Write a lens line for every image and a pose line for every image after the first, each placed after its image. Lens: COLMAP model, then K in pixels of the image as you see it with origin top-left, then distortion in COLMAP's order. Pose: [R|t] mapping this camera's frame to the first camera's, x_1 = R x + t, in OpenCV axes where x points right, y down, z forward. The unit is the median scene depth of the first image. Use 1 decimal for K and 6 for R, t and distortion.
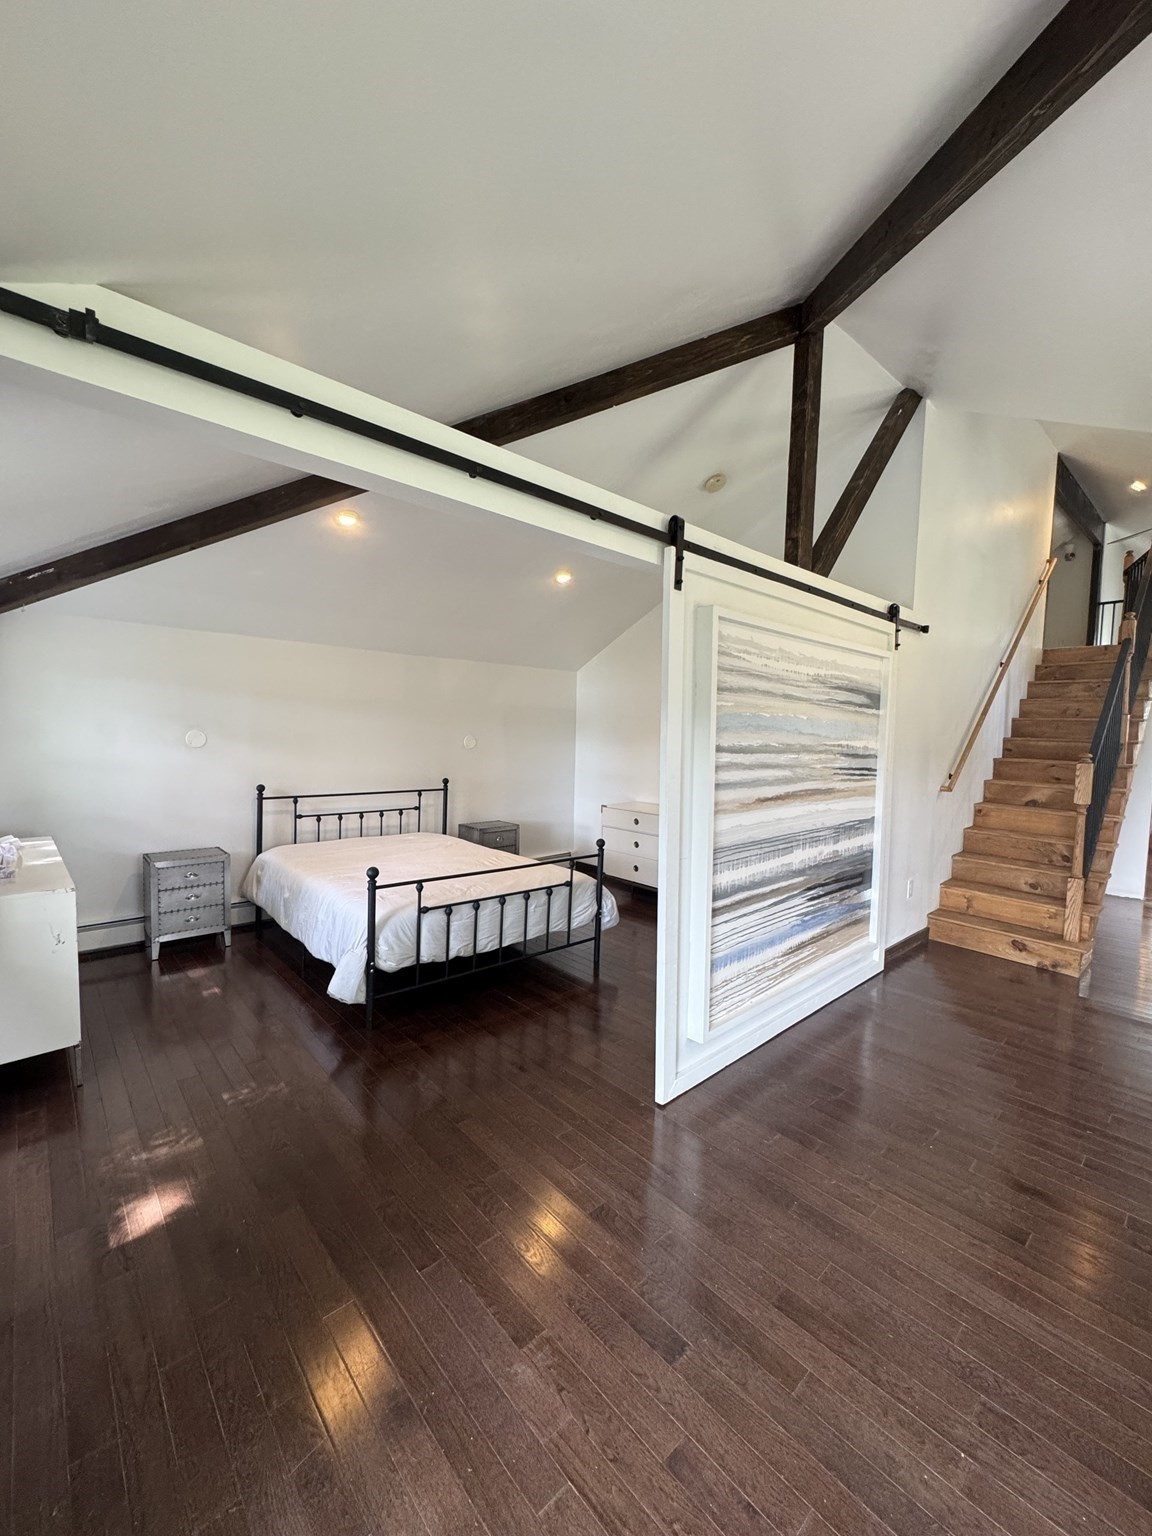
lens RADIAL K [[604.7, 0, 573.7], [0, 604.7, 767.9], [0, 0, 1]] dist [-0.006119, 0.000127]
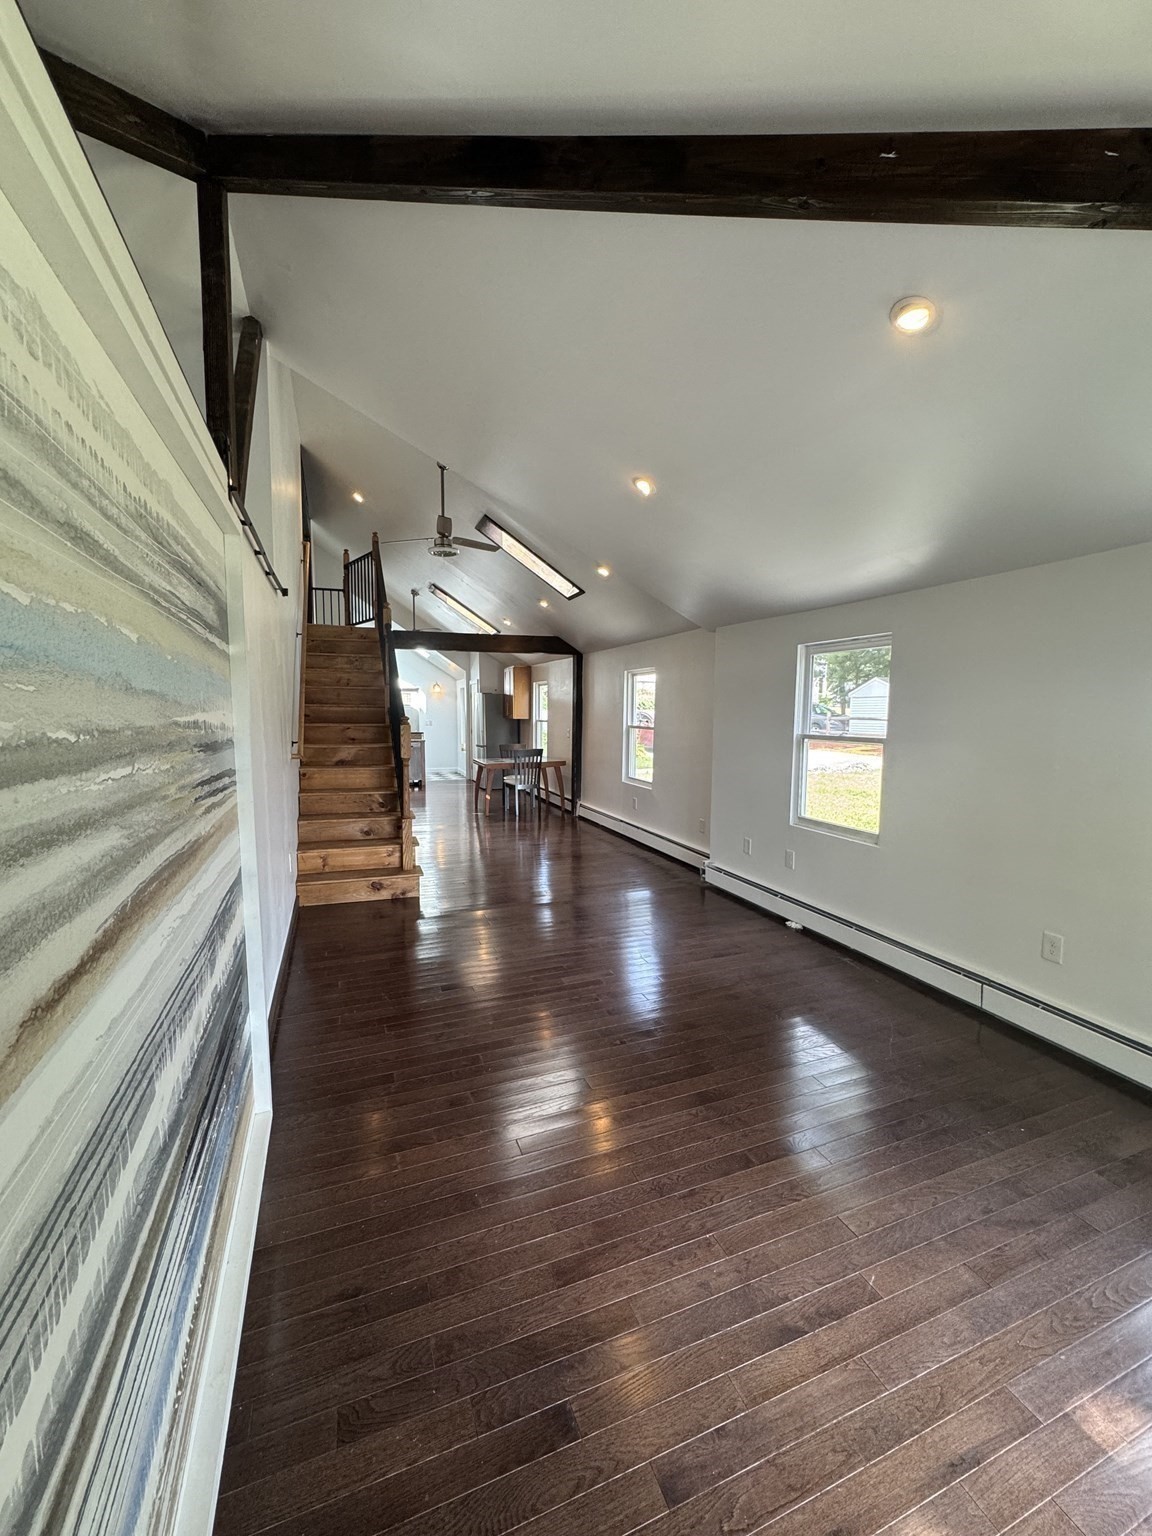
lens RADIAL K [[610.6, 0, 573.8], [0, 610.6, 770.9], [0, 0, 1]] dist [-0.008354, 0.000029]
pose [[0.355220, -0.115640, 0.927602, -0.186069], [0.059909, 0.993095, 0.100863, -0.018393], [-0.932861, 0.019744, 0.359695, 0.230725]]
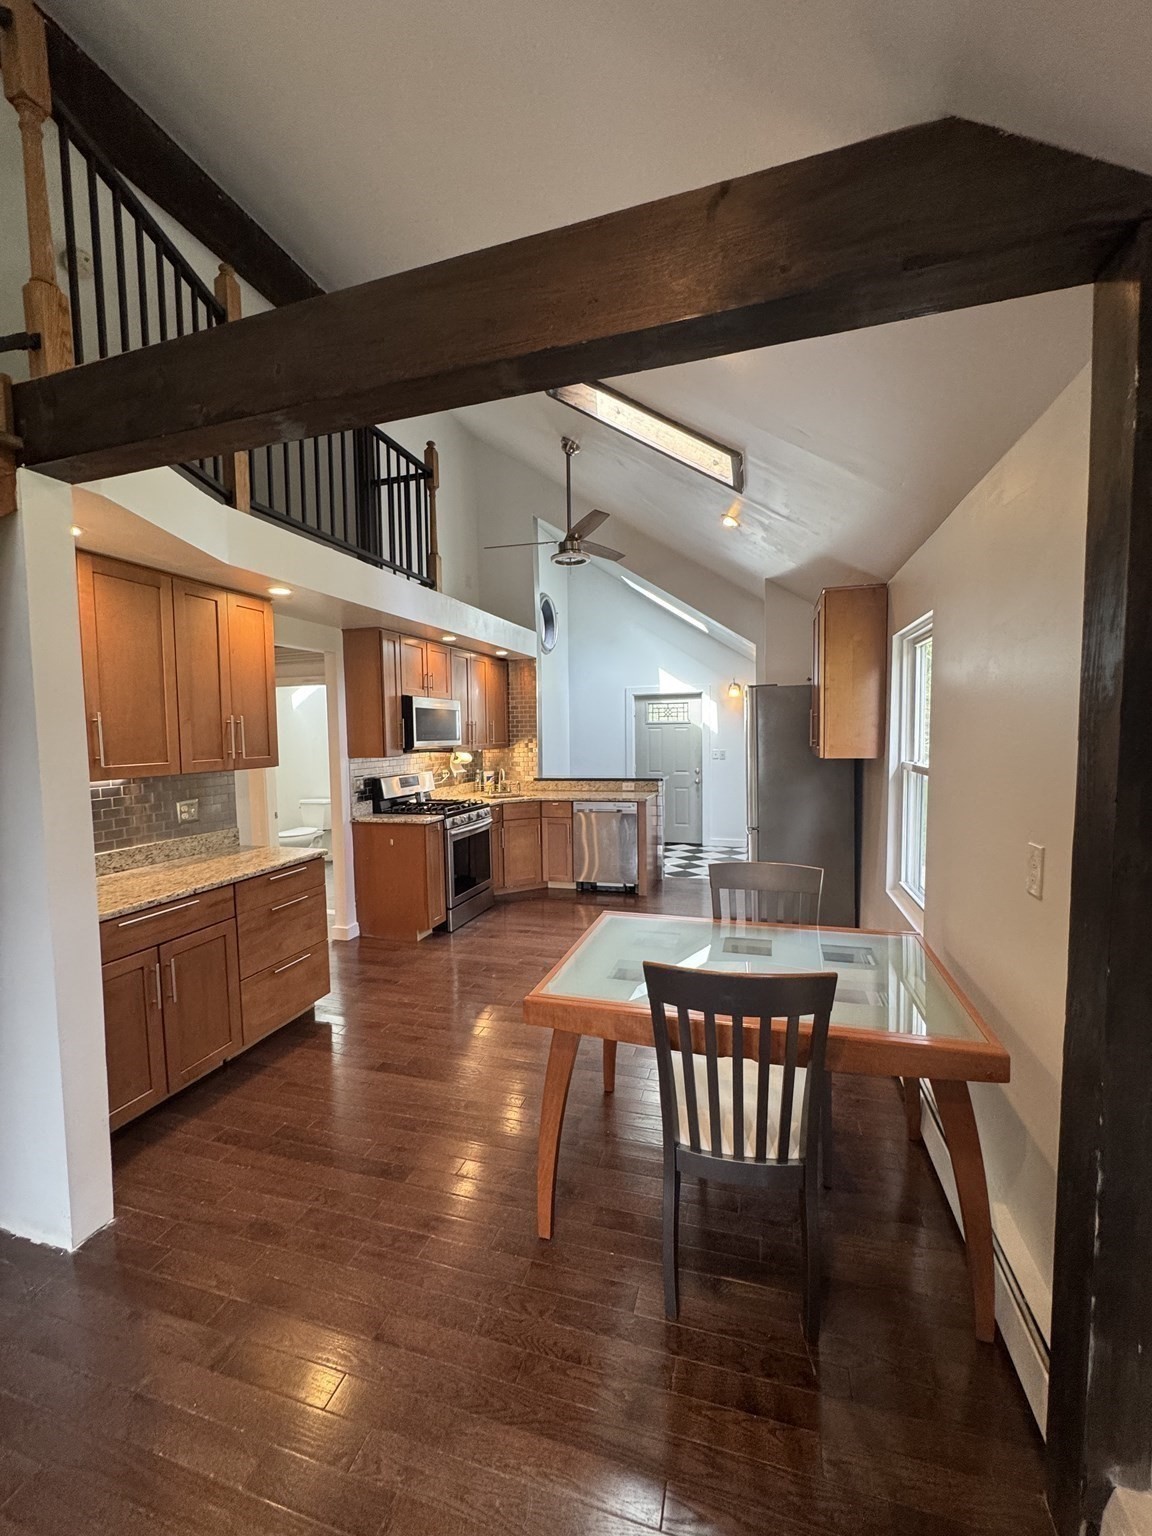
lens RADIAL K [[608.7, 0, 576.0], [0, 608.7, 768.0], [0, 0, 1]] dist [-0.004728, -0.000082]
pose [[0.852546, -0.066038, 0.518464, 1.558068], [0.065087, 0.997678, 0.020049, -0.018653], [-0.518584, 0.016653, 0.854864, 0.913702]]
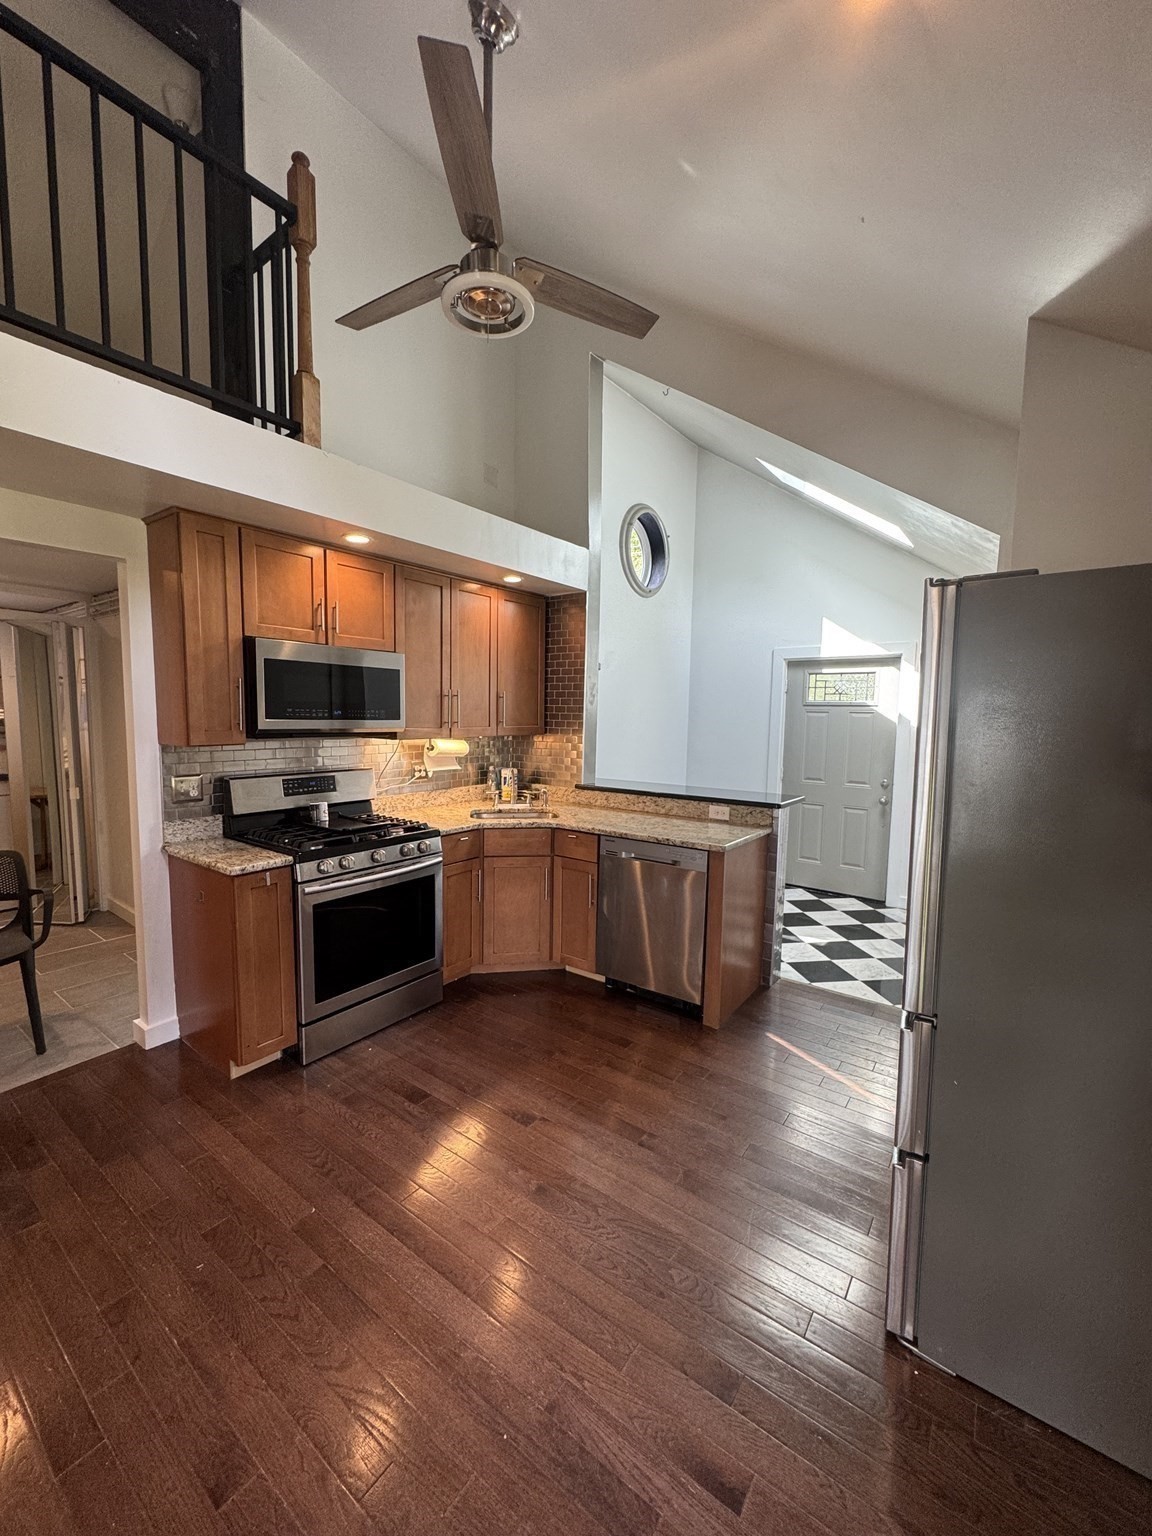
lens RADIAL K [[604.7, 0, 573.7], [0, 604.7, 767.9], [0, 0, 1]] dist [-0.006119, 0.000127]
pose [[0.979724, -0.023740, 0.198943, 2.113083], [0.016145, 0.999081, 0.039713, -0.035455], [-0.199703, -0.035695, 0.979206, 1.375535]]
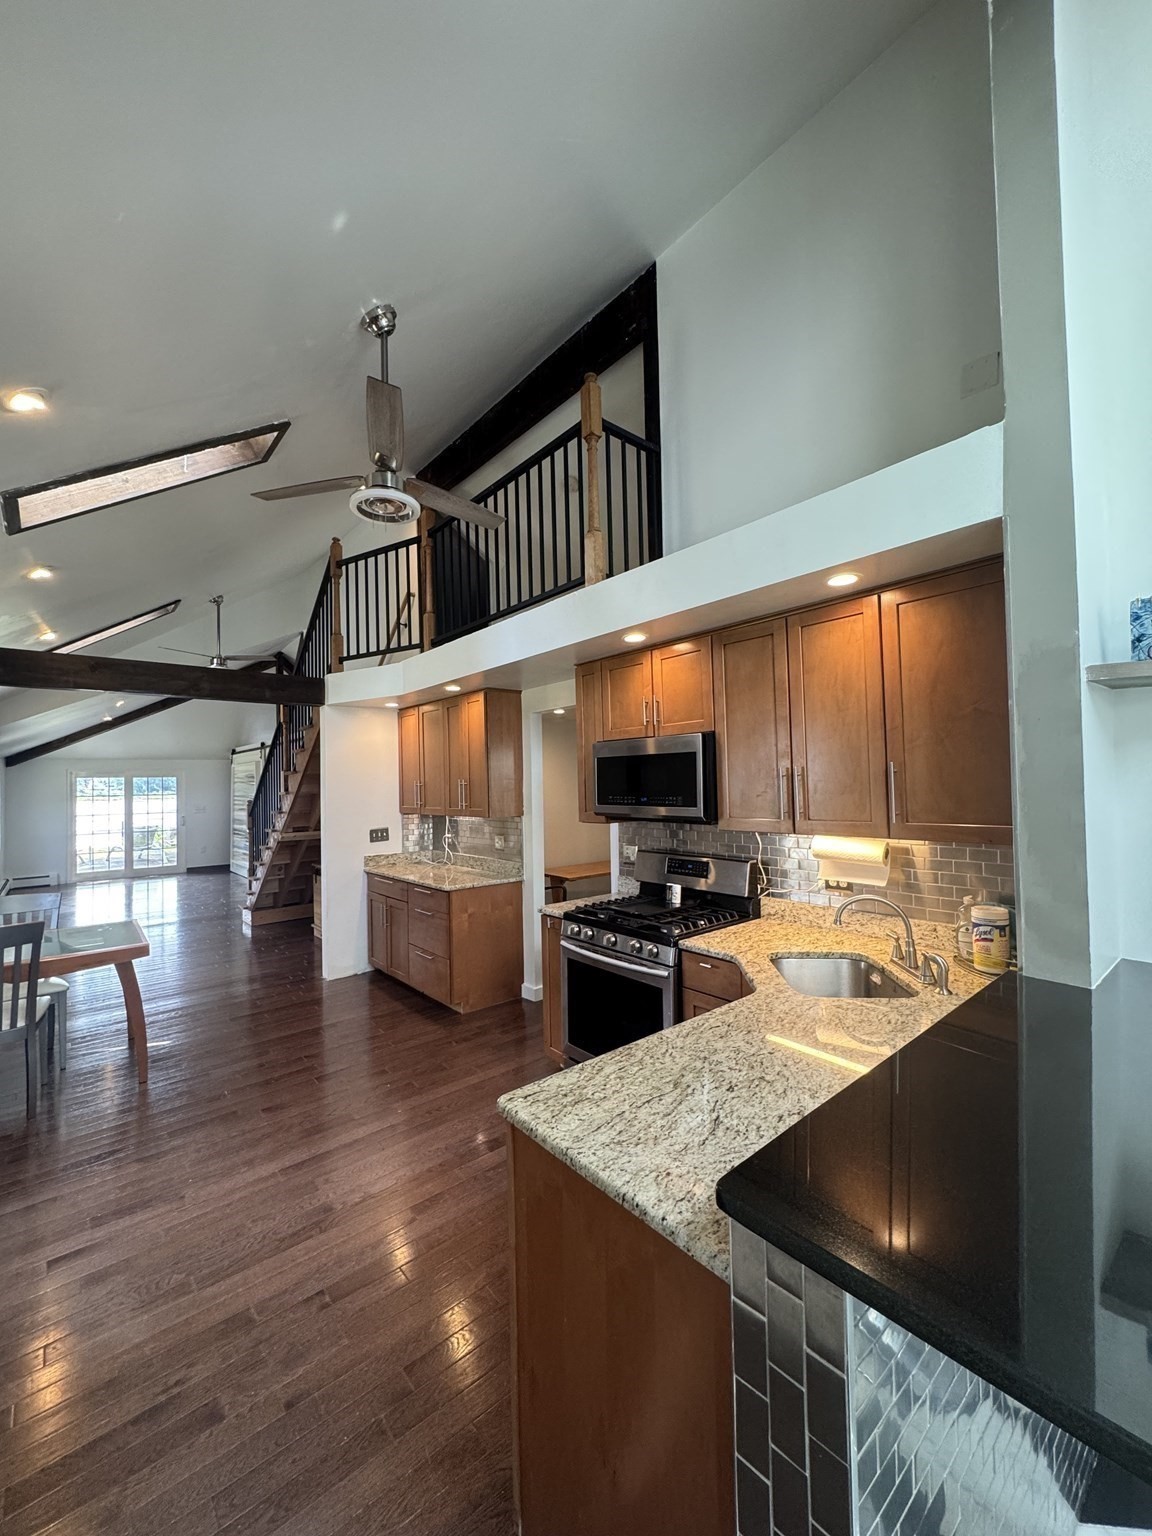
lens RADIAL K [[611.8, 0, 574.6], [0, 611.8, 768.1], [0, 0, 1]] dist [-0.003239, 0.000188]
pose [[-0.028197, -0.041760, -0.998730, 2.775919], [-0.037269, 0.998476, -0.040698, -0.083375], [0.998907, 0.036074, -0.029711, 2.088331]]
